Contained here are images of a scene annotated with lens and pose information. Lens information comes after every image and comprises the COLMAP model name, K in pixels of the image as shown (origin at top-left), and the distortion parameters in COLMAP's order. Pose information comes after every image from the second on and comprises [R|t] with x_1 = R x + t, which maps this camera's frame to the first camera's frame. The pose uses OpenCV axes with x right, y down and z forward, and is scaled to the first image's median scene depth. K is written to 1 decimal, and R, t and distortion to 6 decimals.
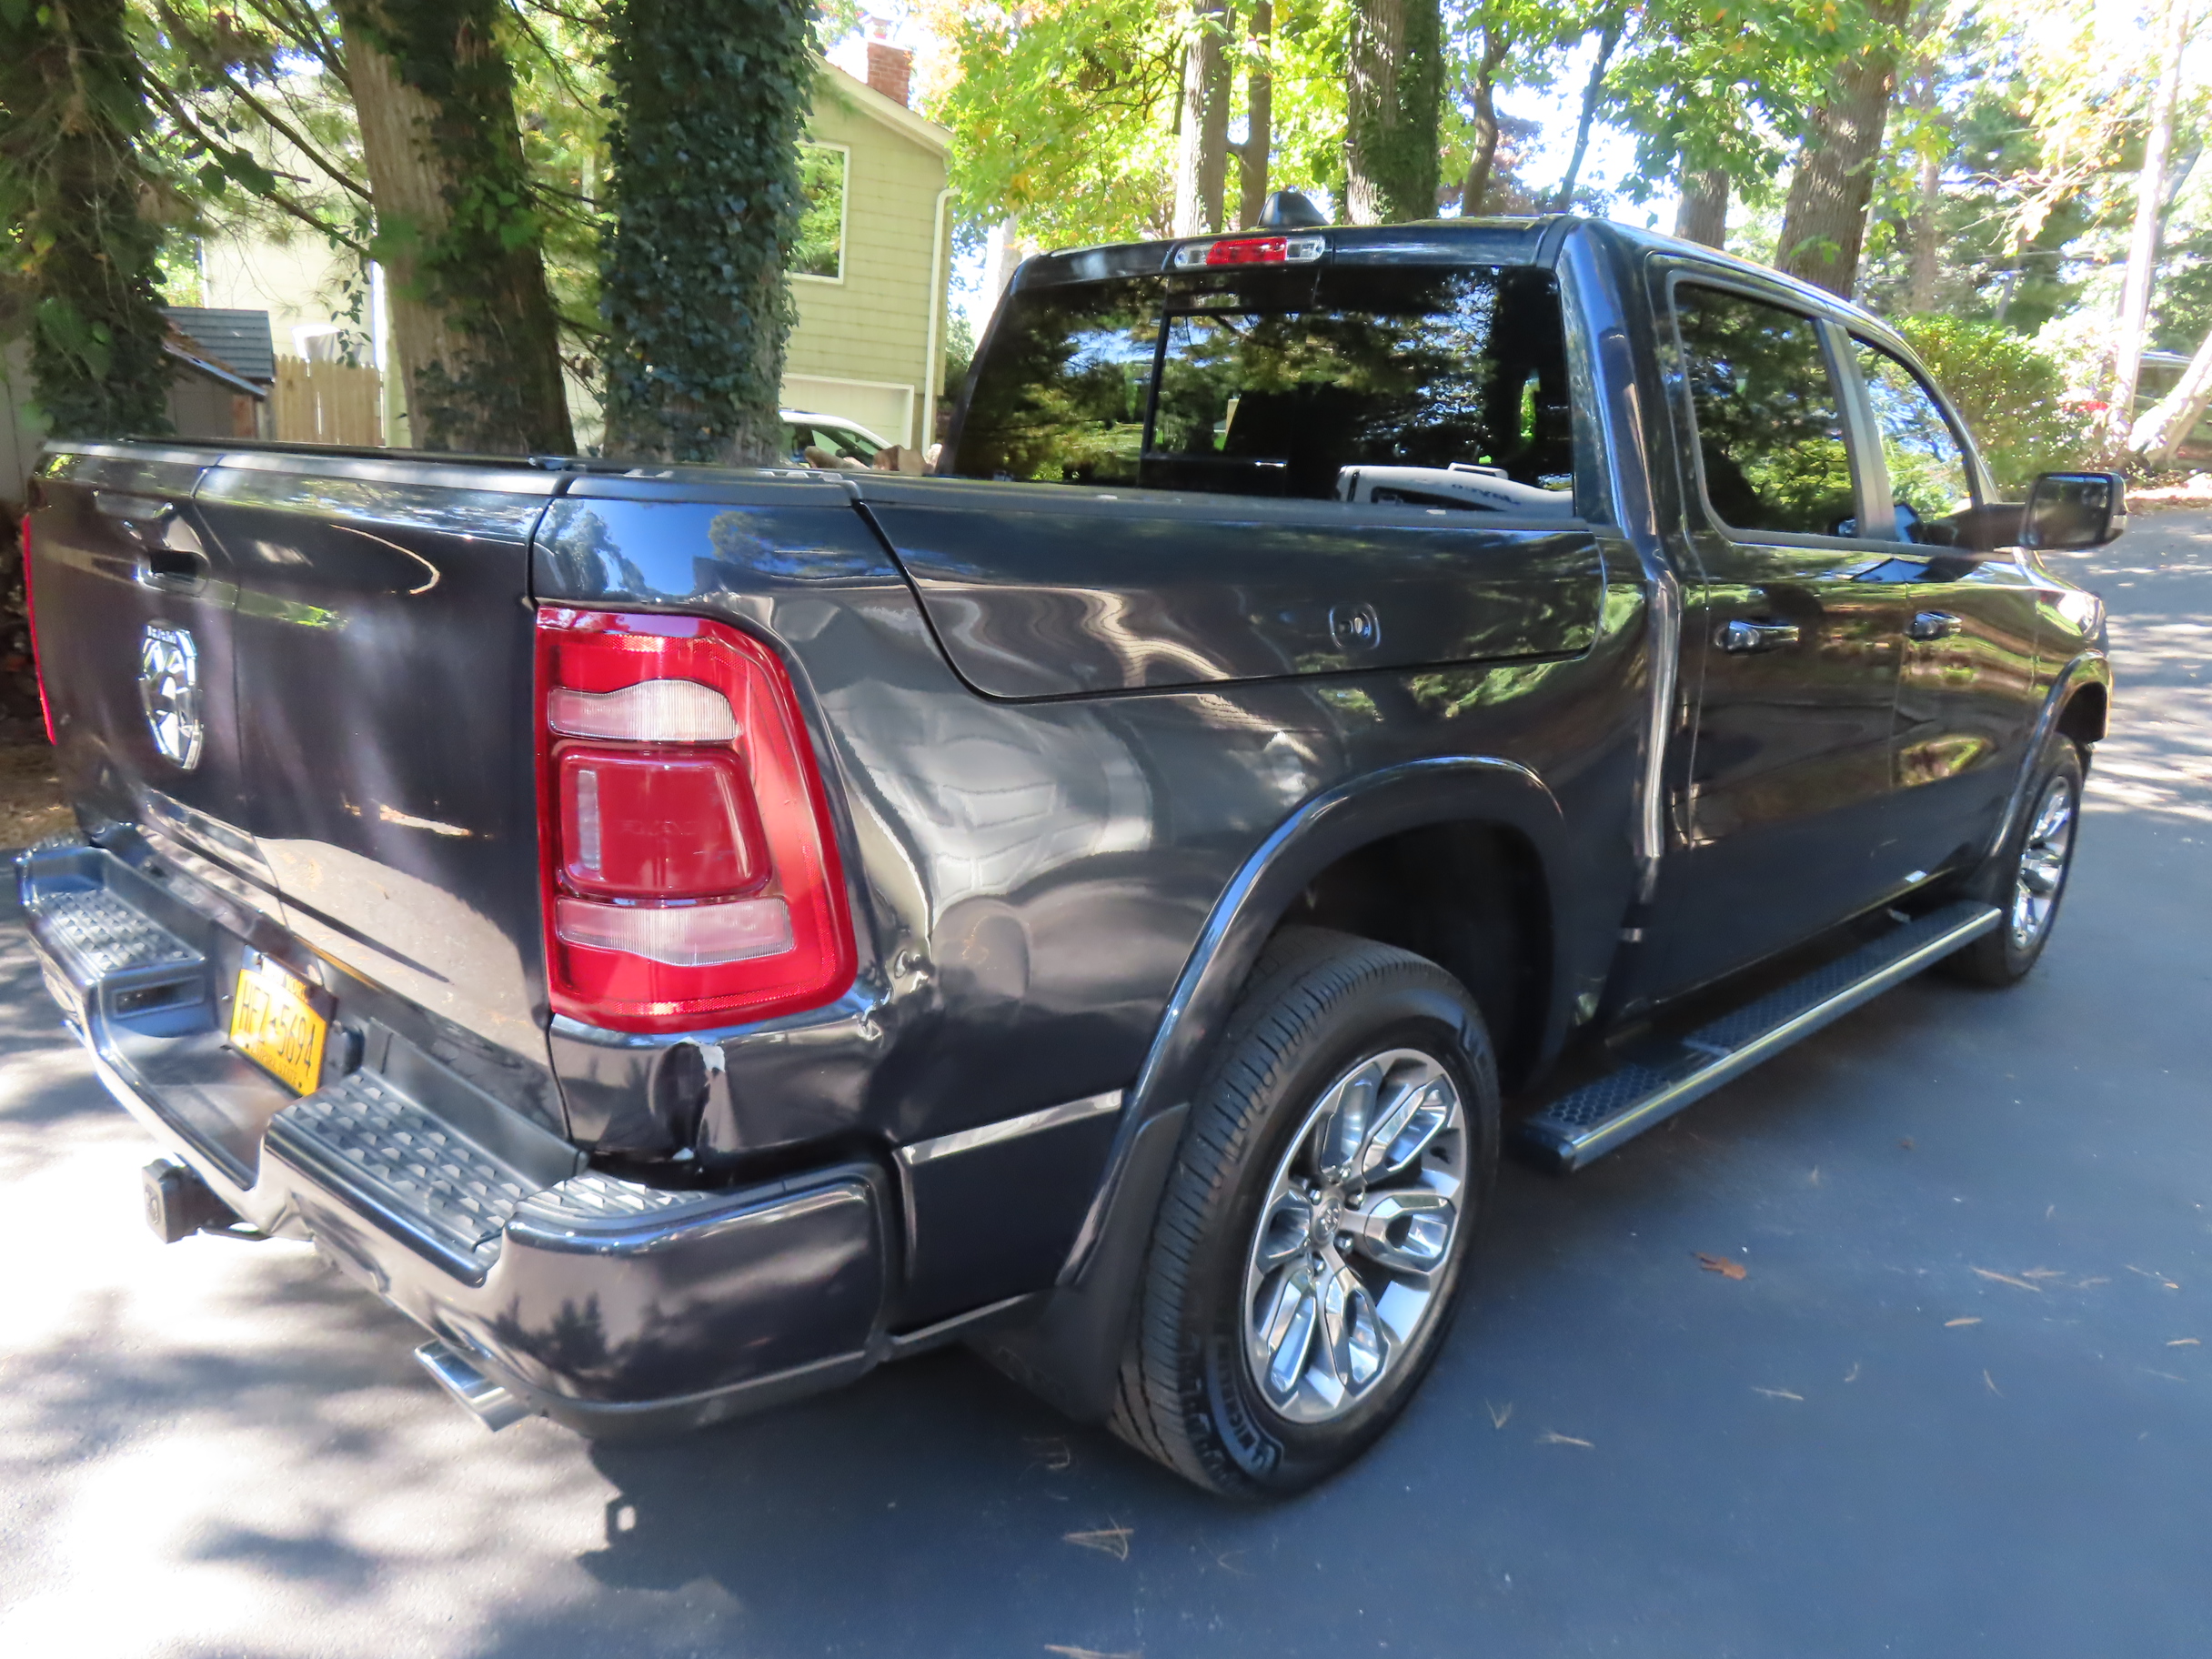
lens RADIAL K [[1565.0, 0, 1107.7], [0, 1565.0, 856.1], [0, 0, 1]] dist [-0.049168, 0.012143]
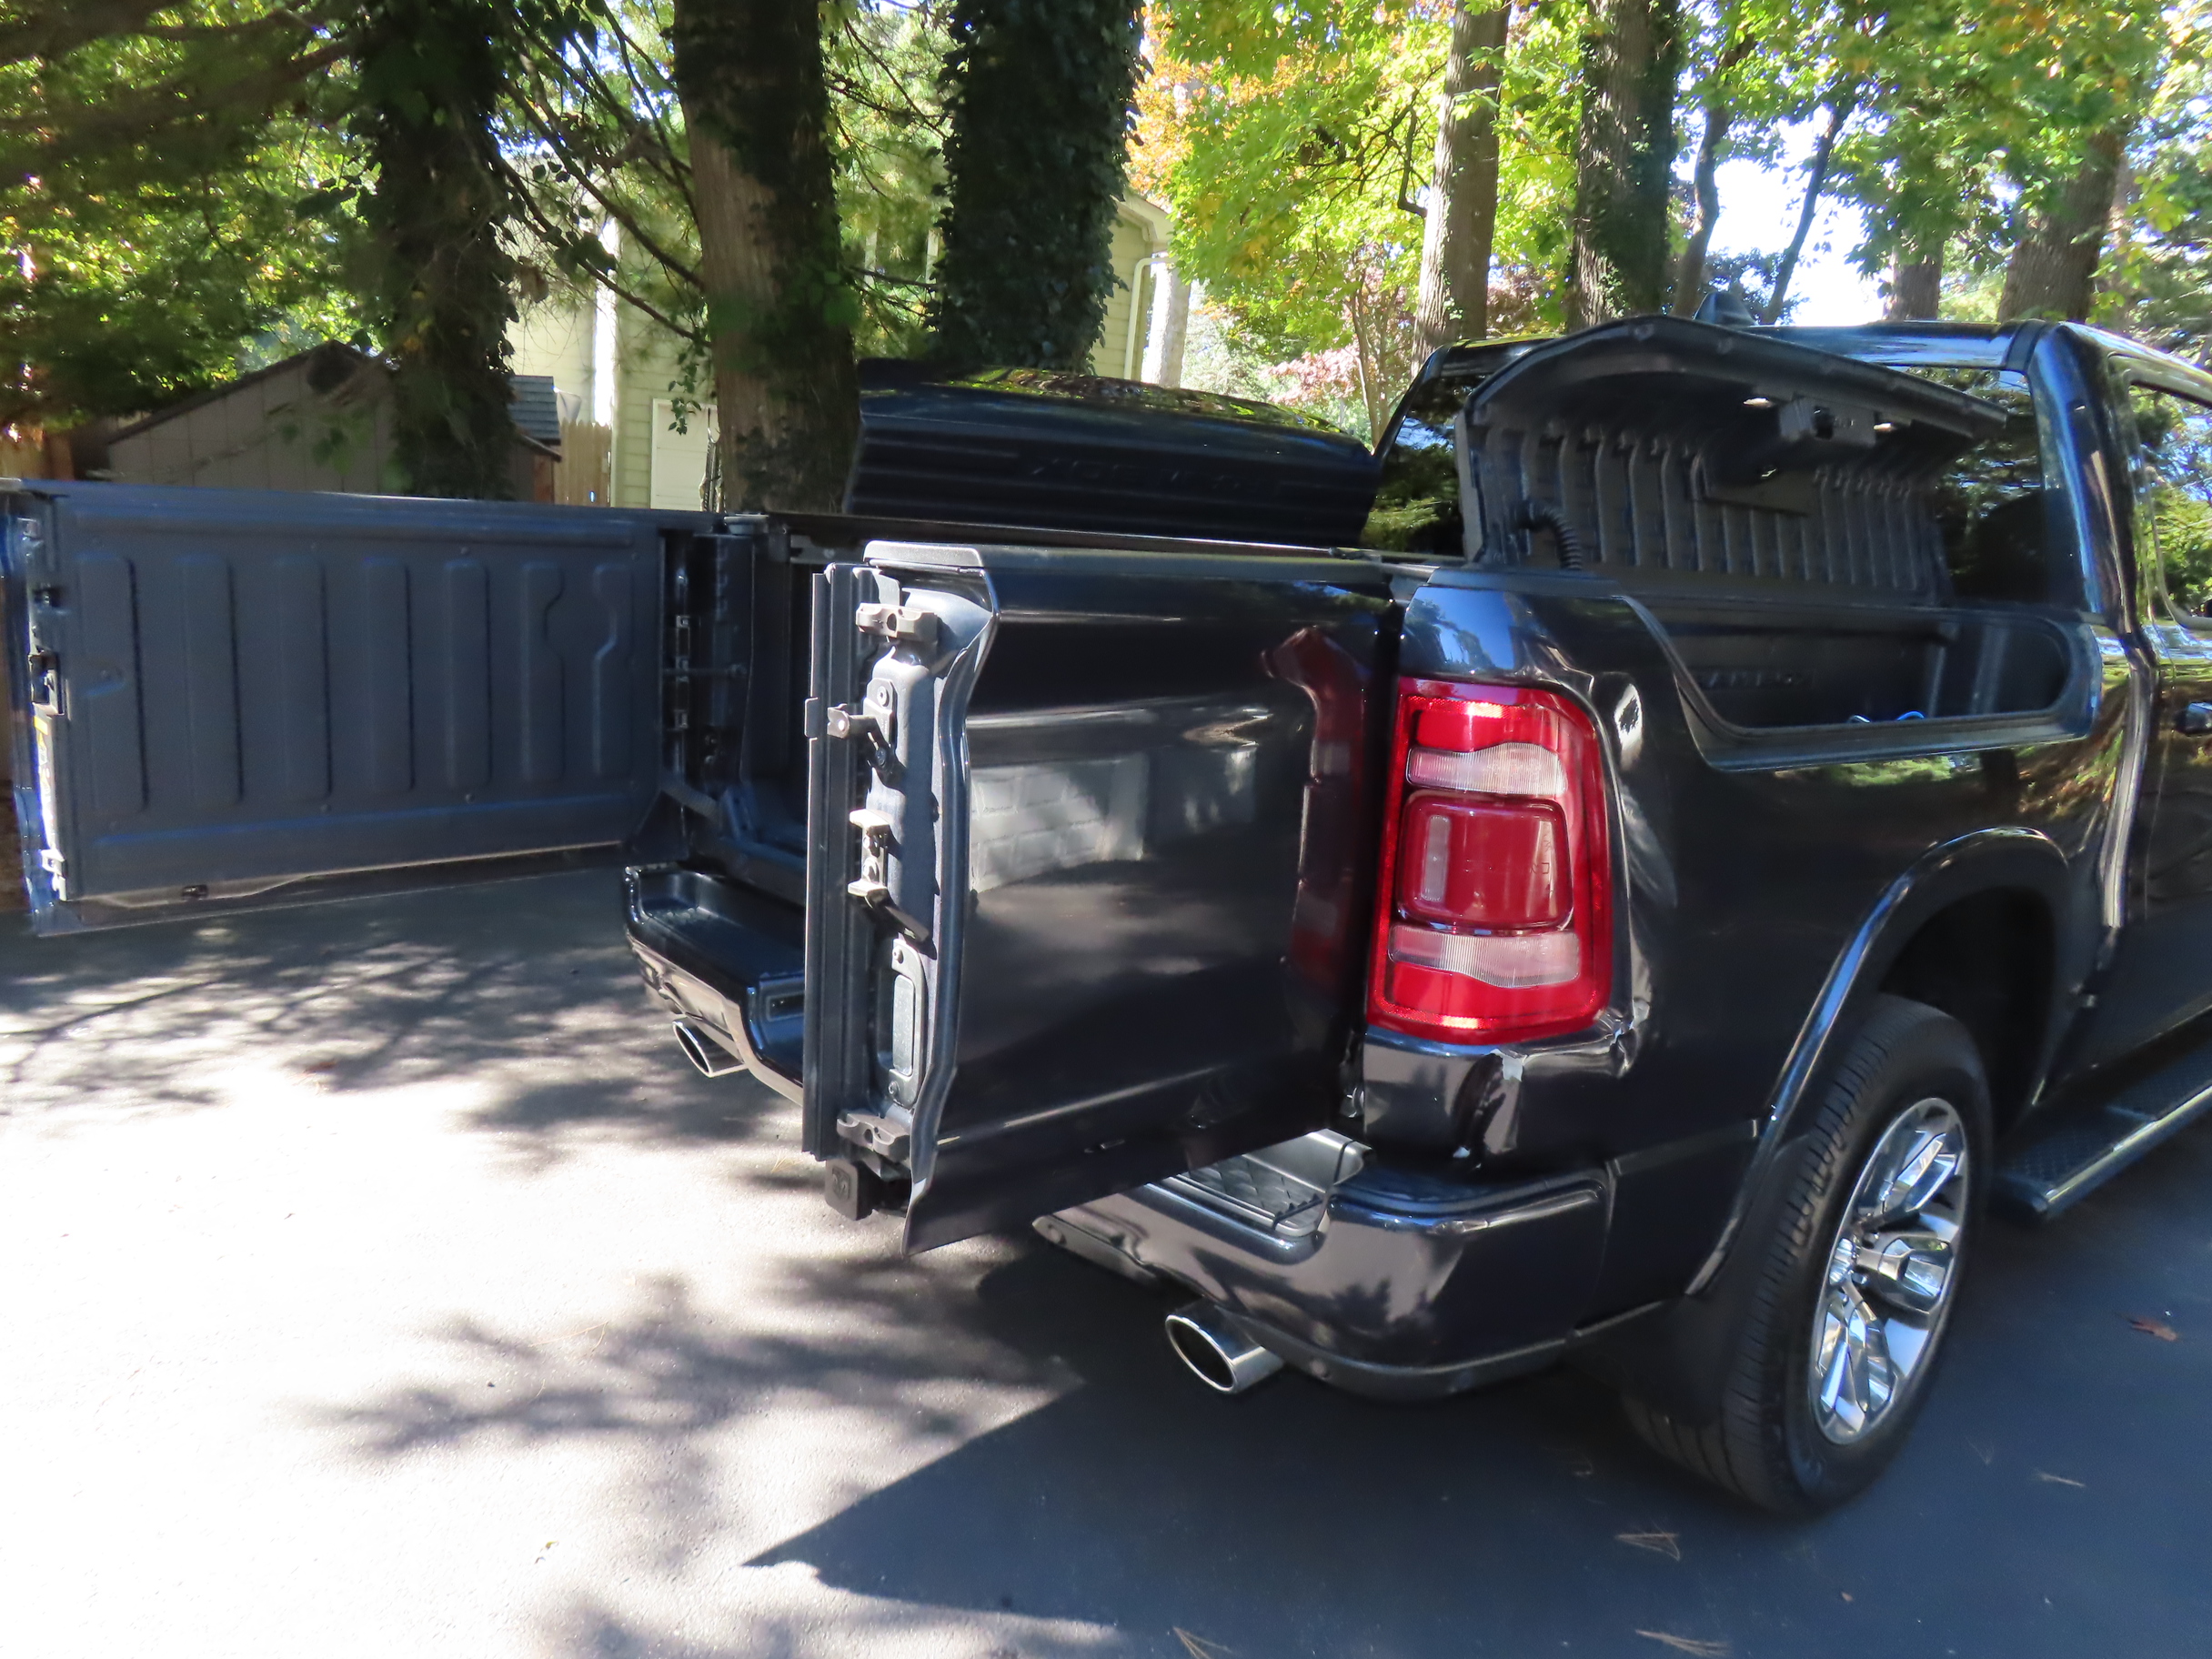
lens RADIAL K [[1584.1, 0, 1106.6], [0, 1584.1, 837.1], [0, 0, 1]] dist [-0.068928, 0.022952]
pose [[0.995124, 0.027913, -0.094604, -0.096430], [-0.032608, 0.998293, -0.048446, 0.005464], [0.093091, 0.051295, 0.994335, -0.042736]]
